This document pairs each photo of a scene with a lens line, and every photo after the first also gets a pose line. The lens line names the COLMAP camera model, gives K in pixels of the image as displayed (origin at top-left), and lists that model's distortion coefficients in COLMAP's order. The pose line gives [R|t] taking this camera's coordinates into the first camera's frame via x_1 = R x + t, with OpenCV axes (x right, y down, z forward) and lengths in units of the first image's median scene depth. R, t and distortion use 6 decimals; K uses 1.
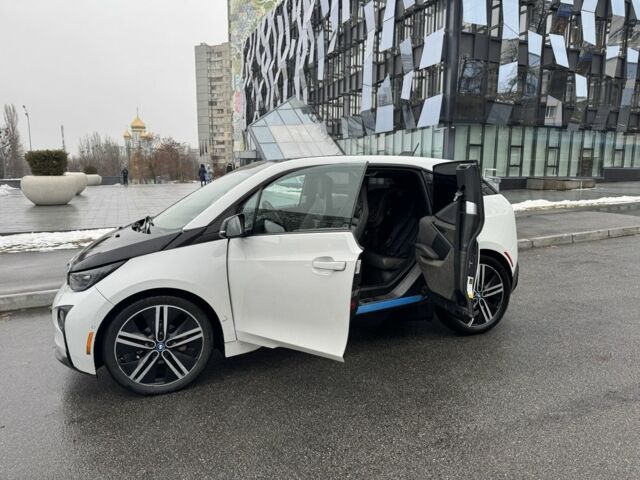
lens RADIAL K [[538.5, 0, 321.6], [0, 538.5, 250.7], [0, 0, 1]] dist [0.016017, -0.009287]
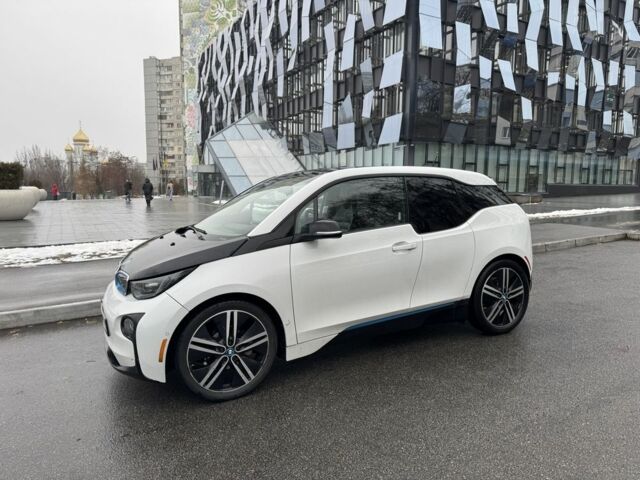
lens RADIAL K [[544.6, 0, 322.9], [0, 544.6, 242.4], [0, 0, 1]] dist [0.041776, -0.052306]
pose [[0.991209, -0.010257, 0.131910, -0.253743], [0.016620, 0.998746, -0.047224, 0.024298], [-0.131261, 0.049002, 0.990136, -0.041884]]
